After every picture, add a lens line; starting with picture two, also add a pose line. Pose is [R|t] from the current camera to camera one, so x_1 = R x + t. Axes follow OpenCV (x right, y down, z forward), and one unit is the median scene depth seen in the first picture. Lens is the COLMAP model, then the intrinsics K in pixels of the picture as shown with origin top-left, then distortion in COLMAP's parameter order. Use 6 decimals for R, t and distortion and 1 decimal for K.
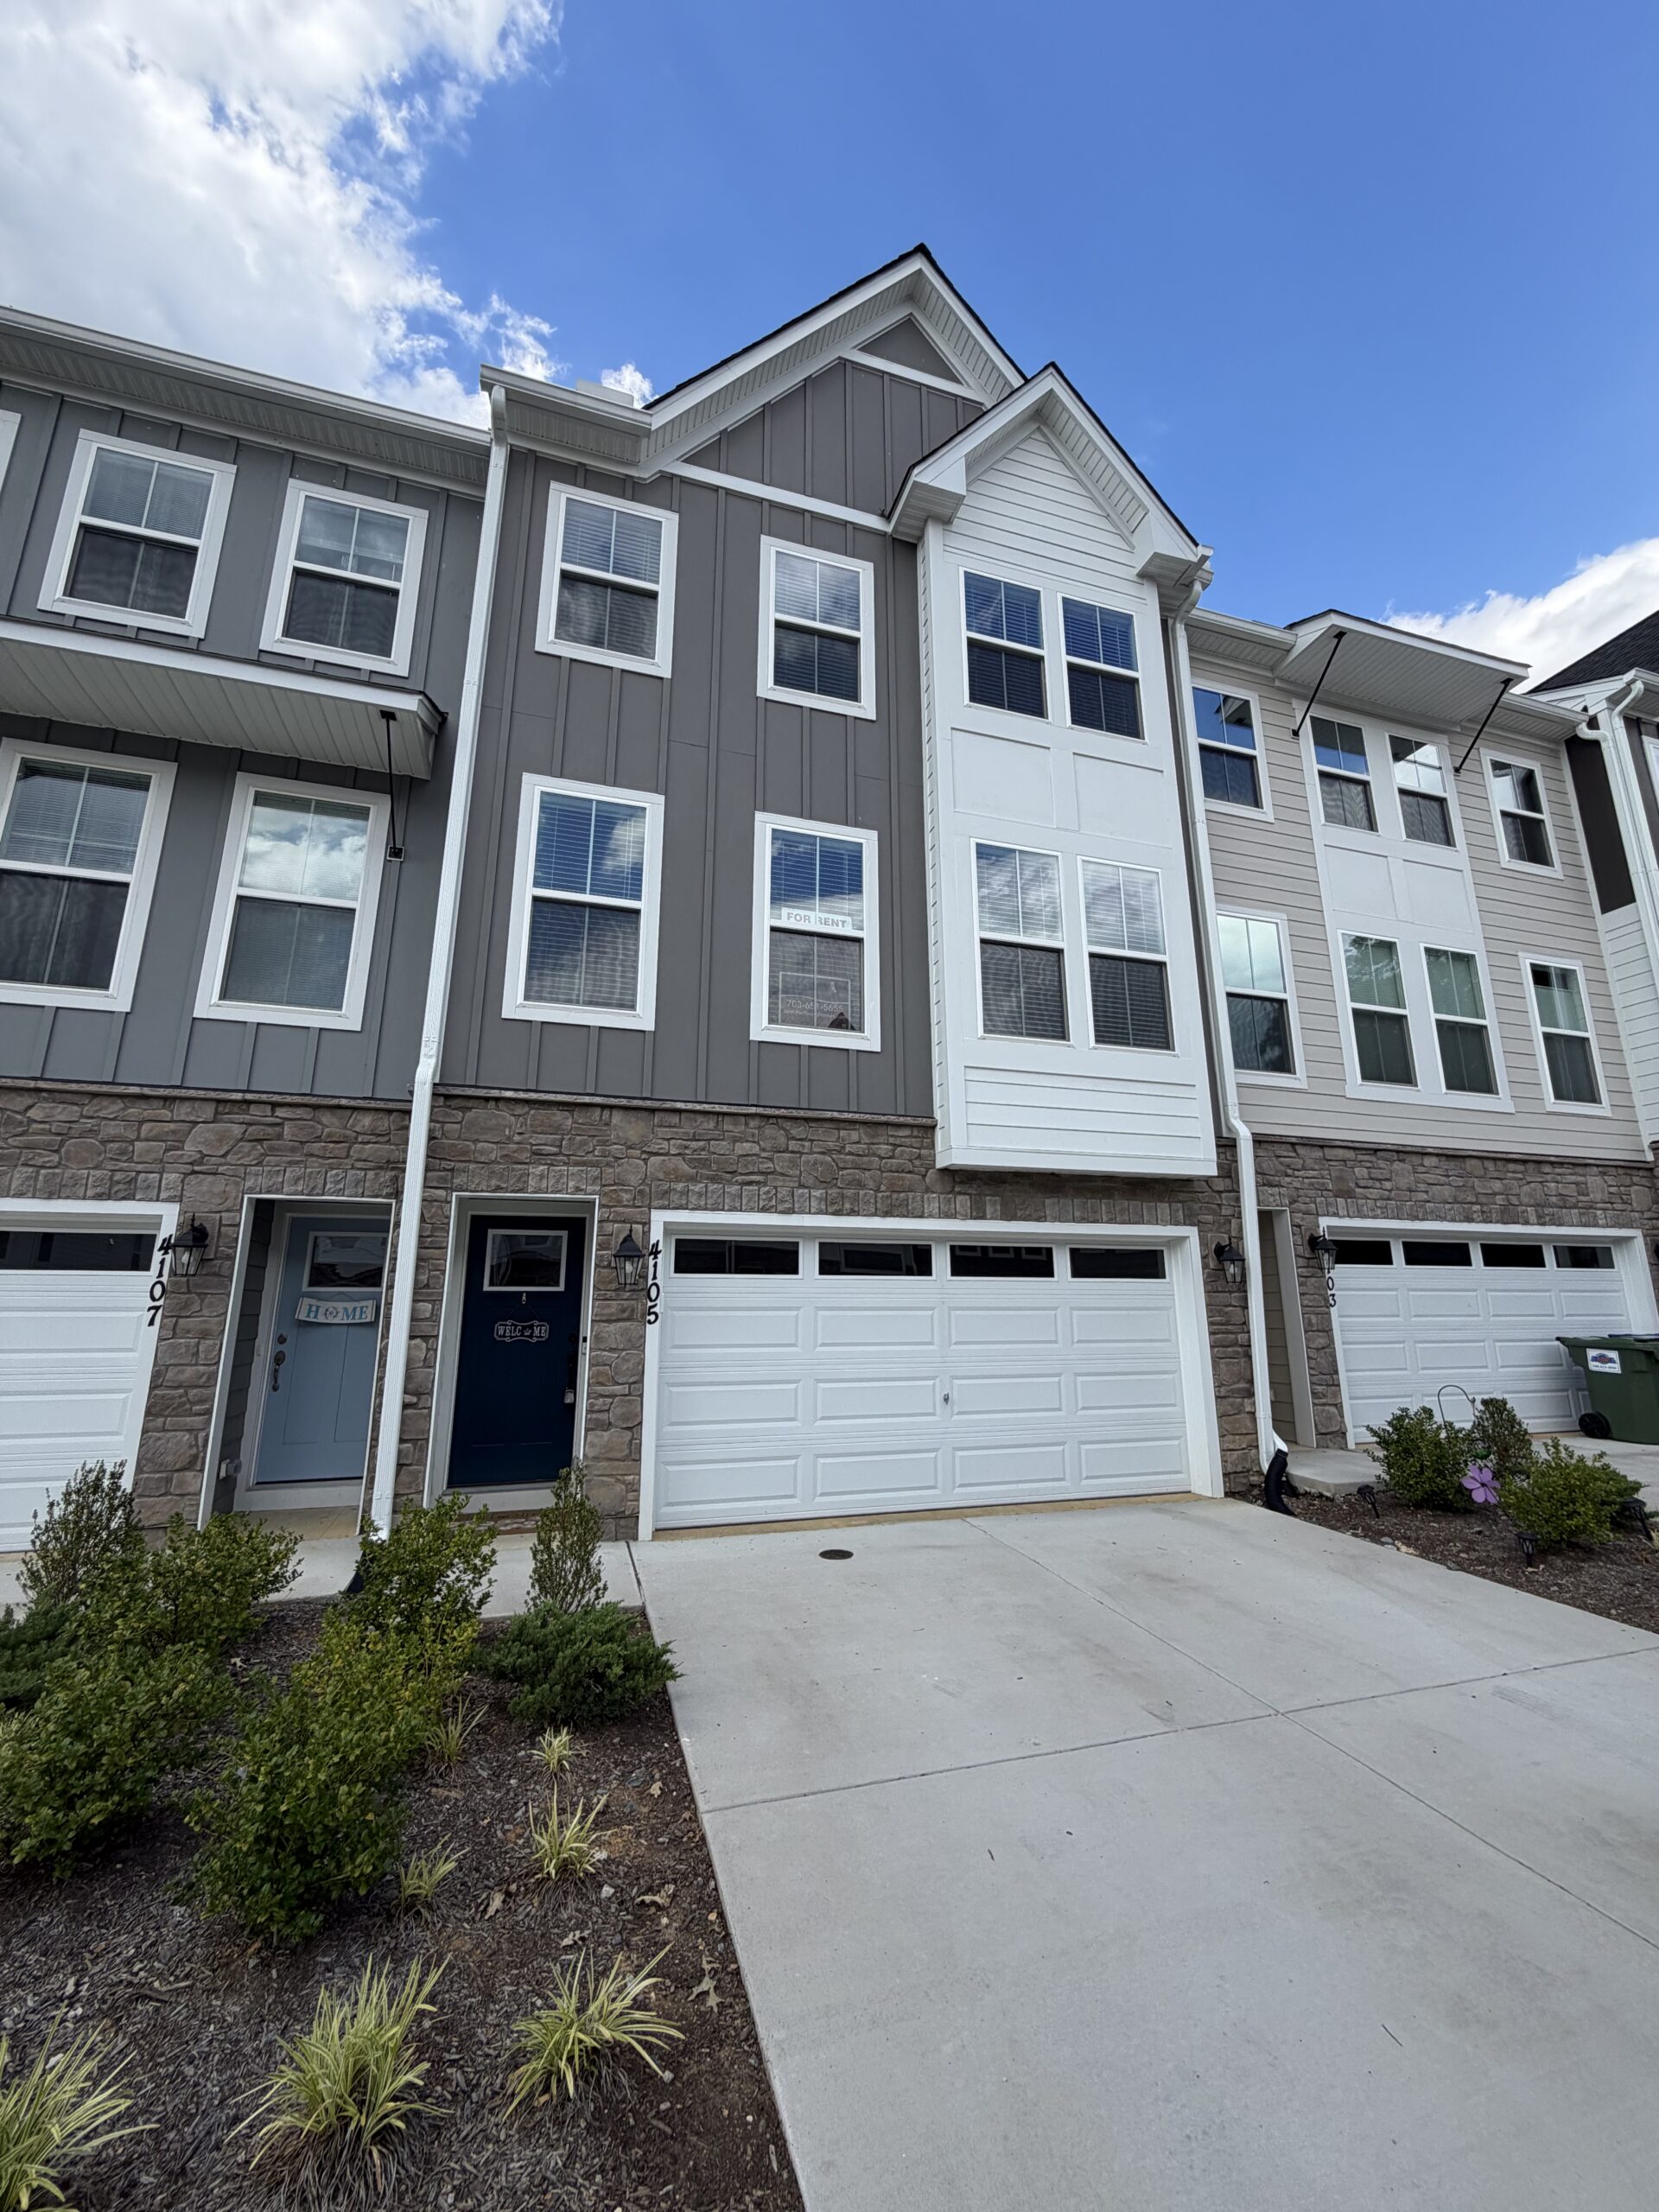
lens RADIAL K [[887.6, 0, 829.5], [0, 887.6, 1106.0], [0, 0, 1]] dist [-0.000315, 0.000209]
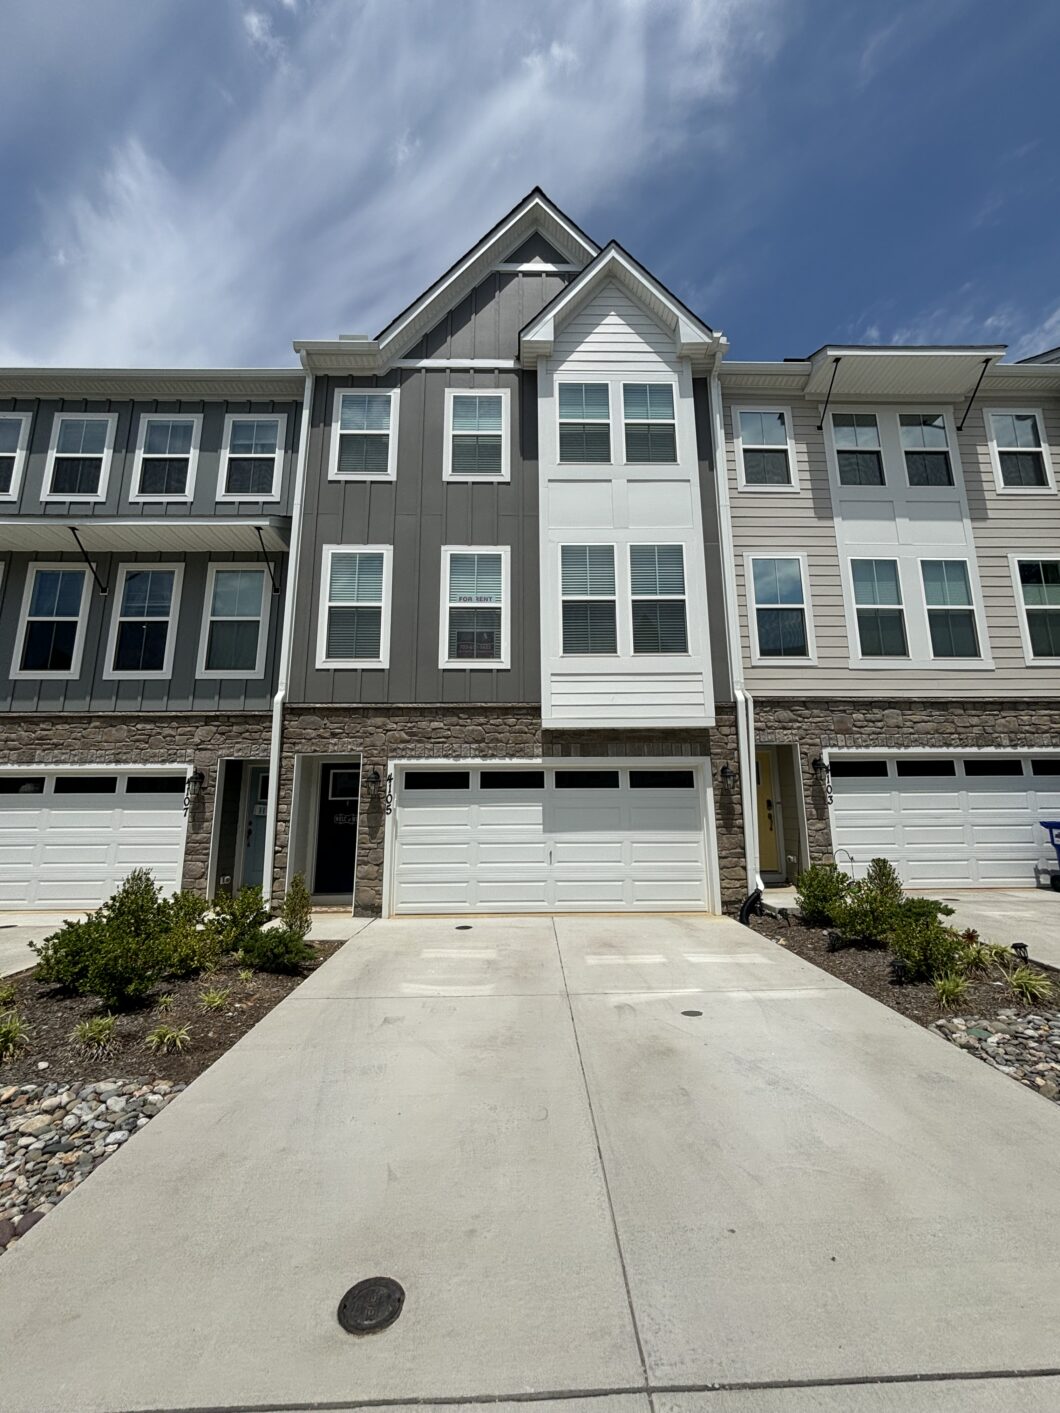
lens RADIAL K [[581.5, 0, 534.5], [0, 581.5, 705.6], [0, 0, 1]] dist [-0.001397, -0.000219]
pose [[0.960353, -0.056989, -0.272899, 0.430629], [0.068112, 0.997182, 0.031452, -0.019079], [0.270337, -0.048792, 0.961529, -0.150942]]
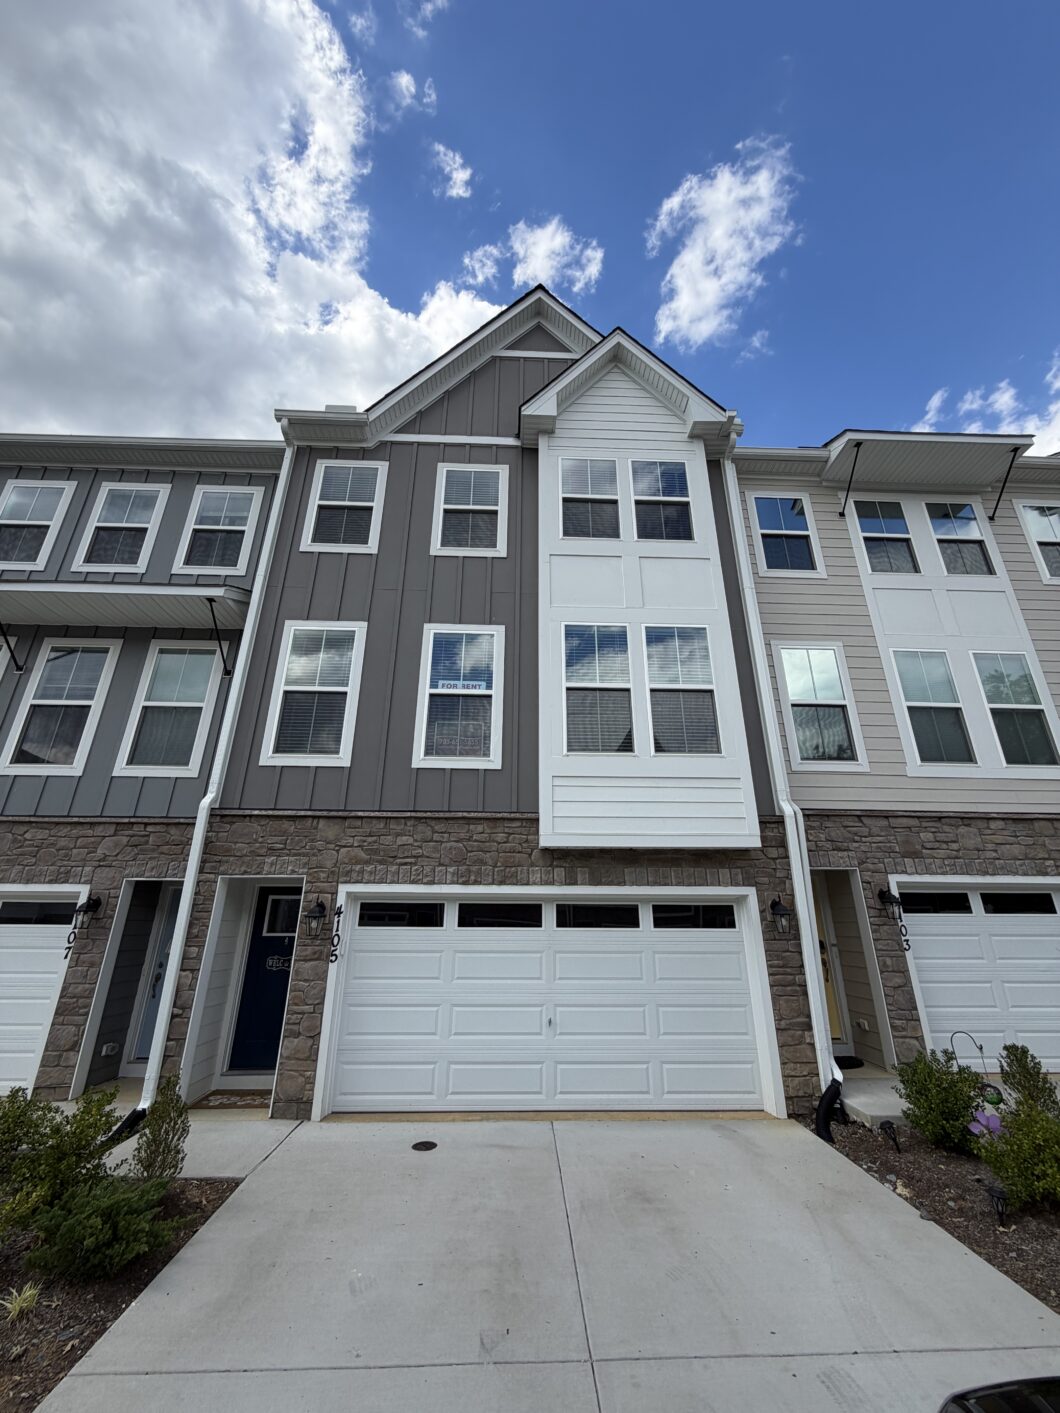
lens RADIAL K [[568.4, 0, 532.8], [0, 568.4, 701.8], [0, 0, 1]] dist [0.000116, -0.000119]
pose [[0.965370, -0.090124, -0.244821, 0.352660], [0.052657, 0.986433, -0.155492, -0.021676], [0.255513, 0.137215, 0.957019, 0.083753]]
